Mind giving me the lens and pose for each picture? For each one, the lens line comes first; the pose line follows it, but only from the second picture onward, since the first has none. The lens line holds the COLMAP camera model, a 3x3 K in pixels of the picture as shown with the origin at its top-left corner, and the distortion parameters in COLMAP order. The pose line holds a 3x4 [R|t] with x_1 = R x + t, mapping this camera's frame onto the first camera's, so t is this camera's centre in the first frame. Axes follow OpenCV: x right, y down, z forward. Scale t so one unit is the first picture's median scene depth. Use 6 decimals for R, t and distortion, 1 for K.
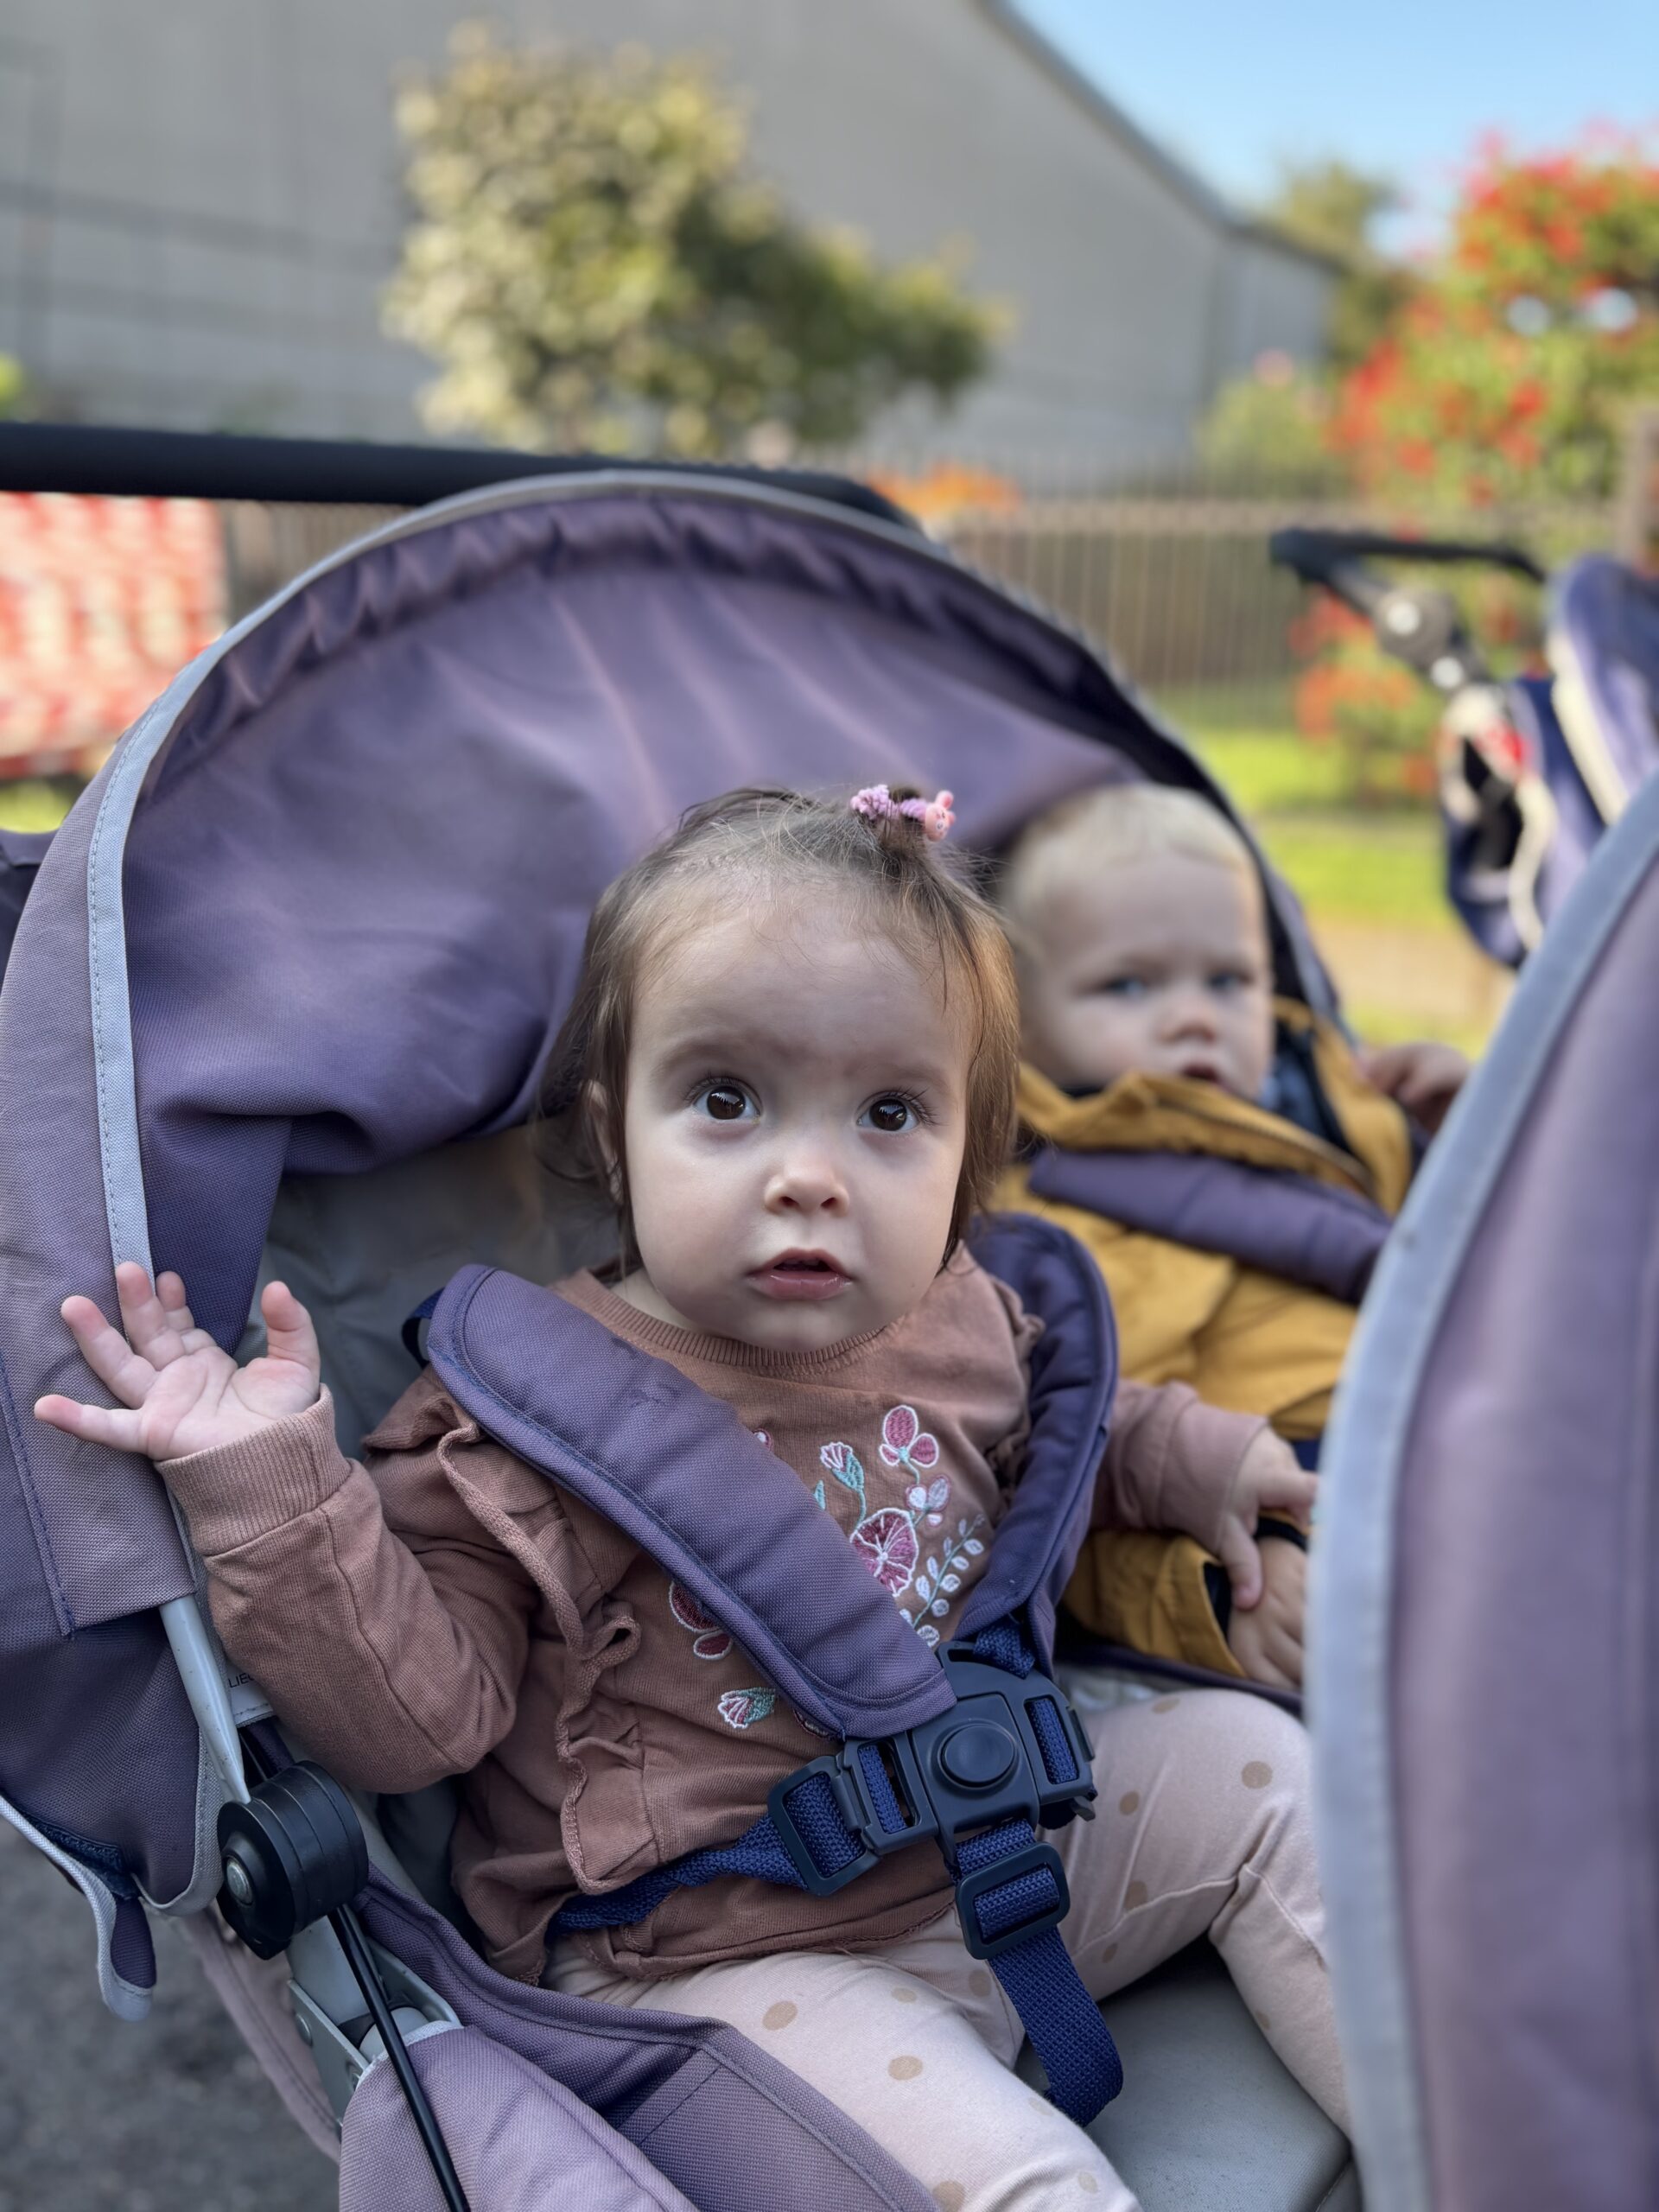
lens RADIAL K [[1693.0, 0, 830.2], [0, 1693.0, 1105.1], [0, 0, 1]] dist [0.066293, -0.000704]
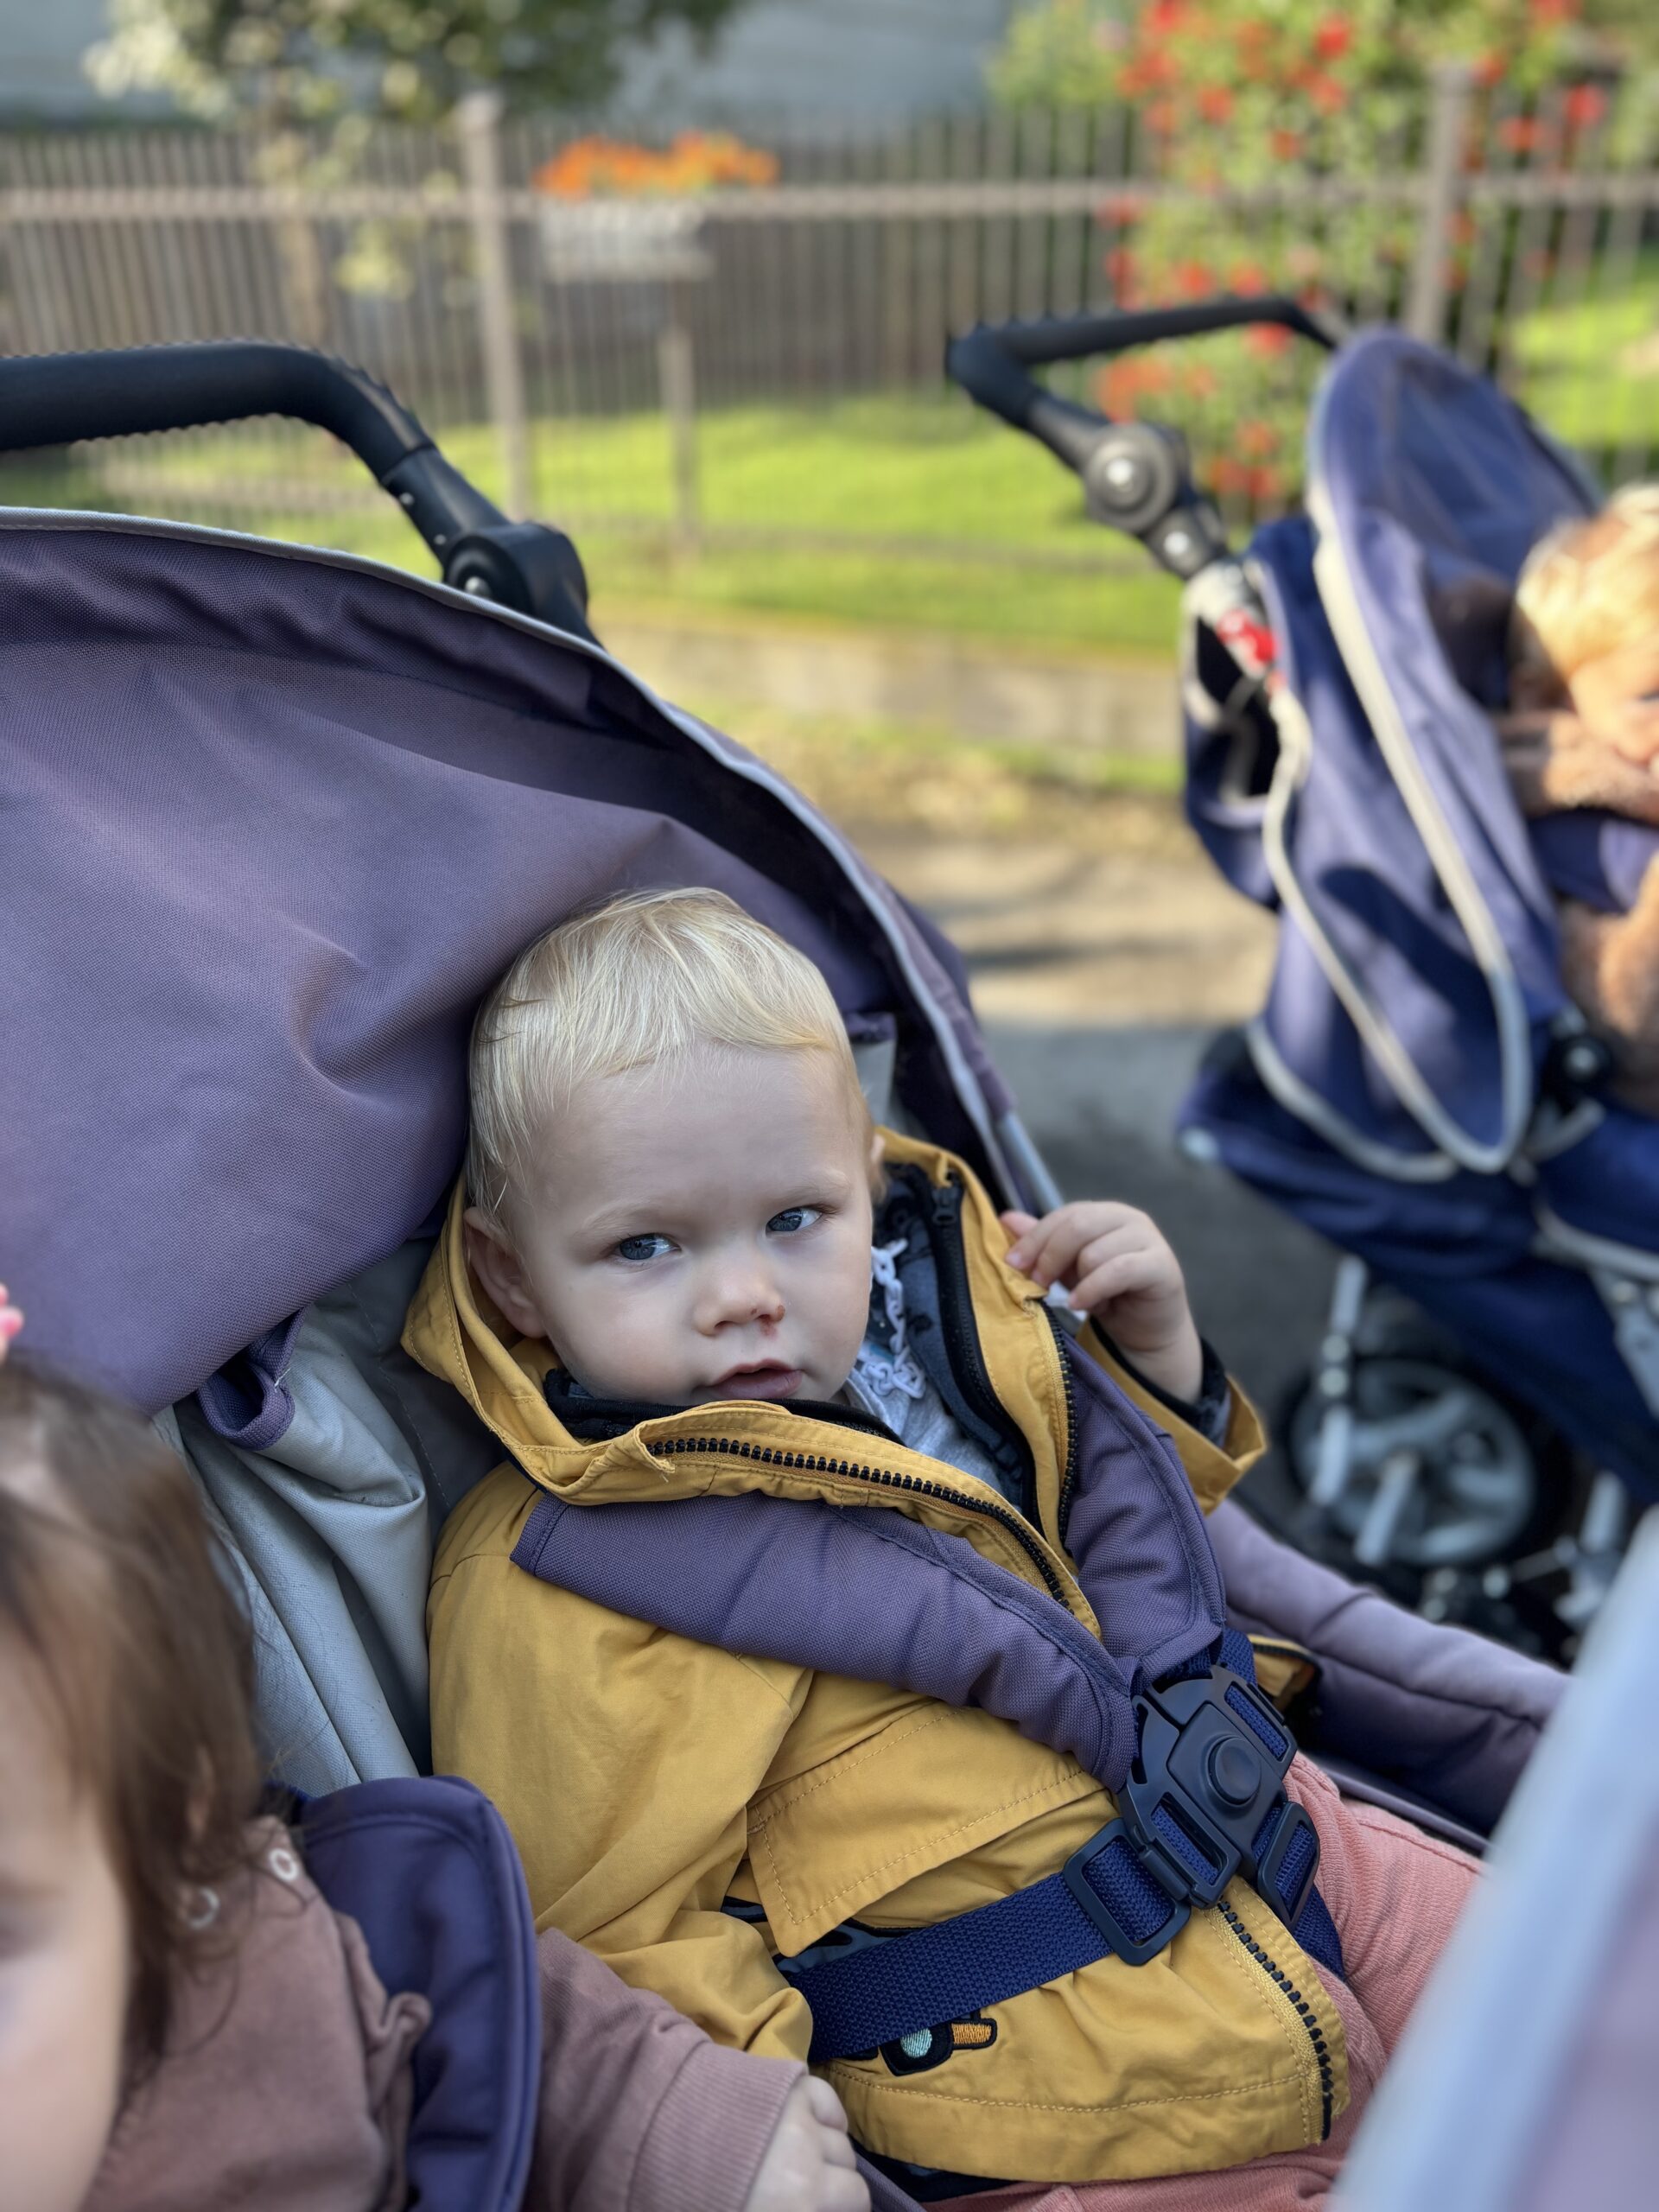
lens RADIAL K [[1673.9, 0, 819.2], [0, 1673.9, 1104.6], [0, 0, 1]] dist [0.028082, 0.002005]
pose [[0.994685, -0.072708, 0.072907, 0.173655], [0.058352, 0.981444, 0.182654, -0.211406], [-0.084835, -0.177429, 0.980470, 0.310530]]
